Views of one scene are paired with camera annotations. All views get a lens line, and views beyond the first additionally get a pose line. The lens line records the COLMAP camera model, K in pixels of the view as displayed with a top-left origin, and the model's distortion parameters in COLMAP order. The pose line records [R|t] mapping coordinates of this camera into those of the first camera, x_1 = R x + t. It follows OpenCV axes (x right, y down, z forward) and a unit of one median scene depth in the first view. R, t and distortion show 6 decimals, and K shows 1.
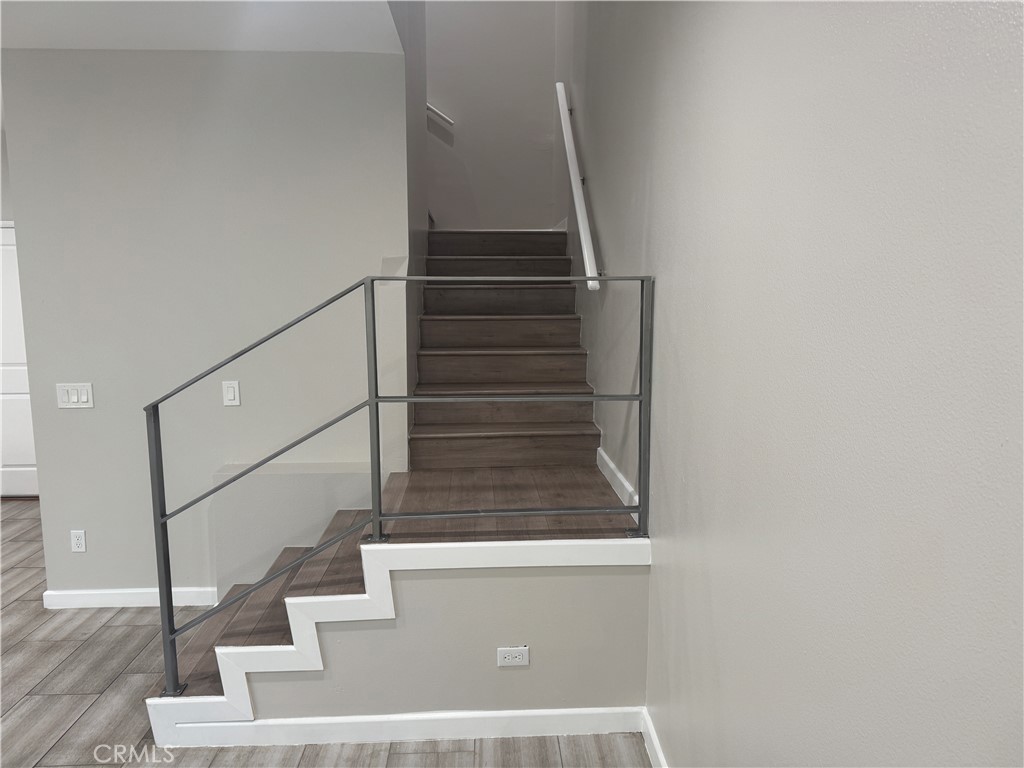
lens RADIAL K [[733.0, 0, 512.0], [0, 733.0, 384.0], [0, 0, 1]] dist [0.046546, -0.005299]
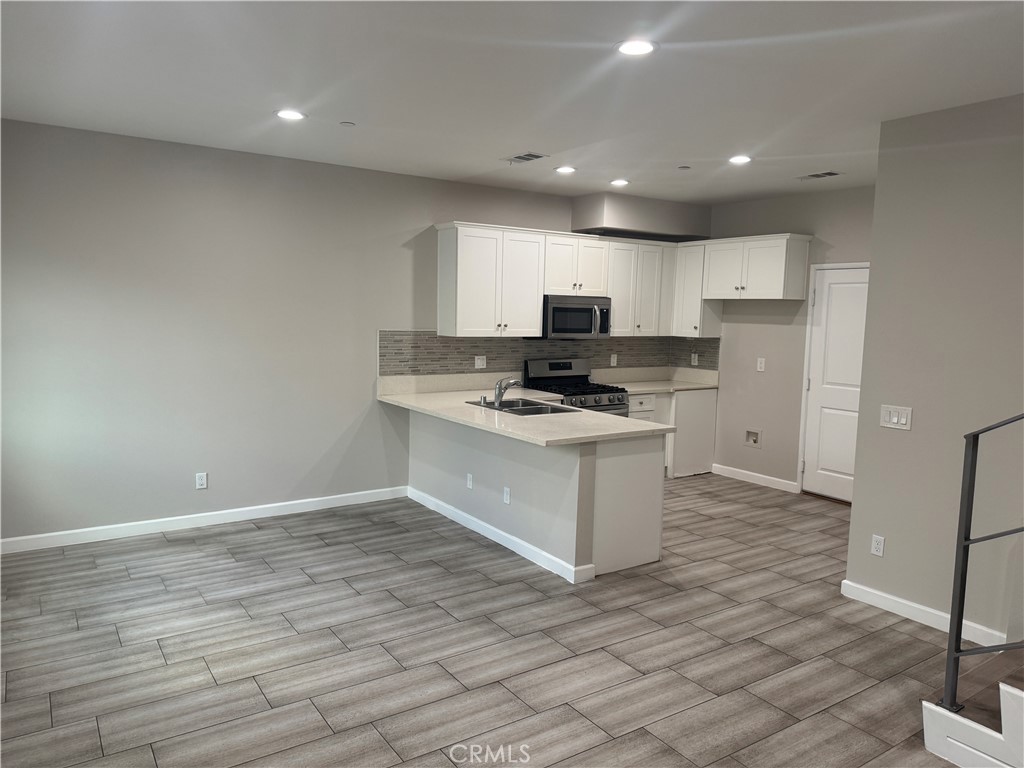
lens RADIAL K [[716.5, 0, 496.9], [0, 716.5, 377.2], [0, 0, 1]] dist [0.001769, -0.008962]
pose [[0.508103, 0.104796, -0.854897, 0.025154], [-0.146822, 0.988581, 0.033920, 0.008689], [0.848690, 0.108283, 0.517688, -0.082259]]
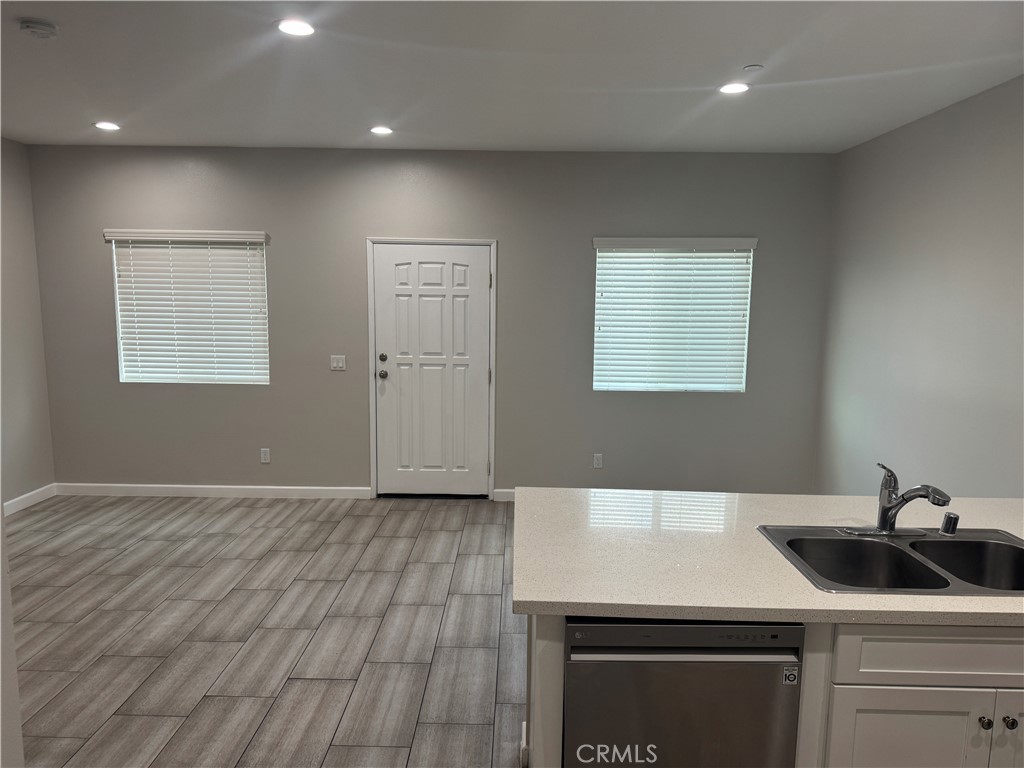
lens RADIAL K [[726.0, 0, 509.7], [0, 726.0, 399.2], [0, 0, 1]] dist [0.070267, -0.075286]
pose [[-0.998191, -0.012968, 0.058714, -0.724763], [0.004523, 0.957507, 0.288376, -0.148713], [-0.059958, 0.288119, -0.955716, 1.019601]]
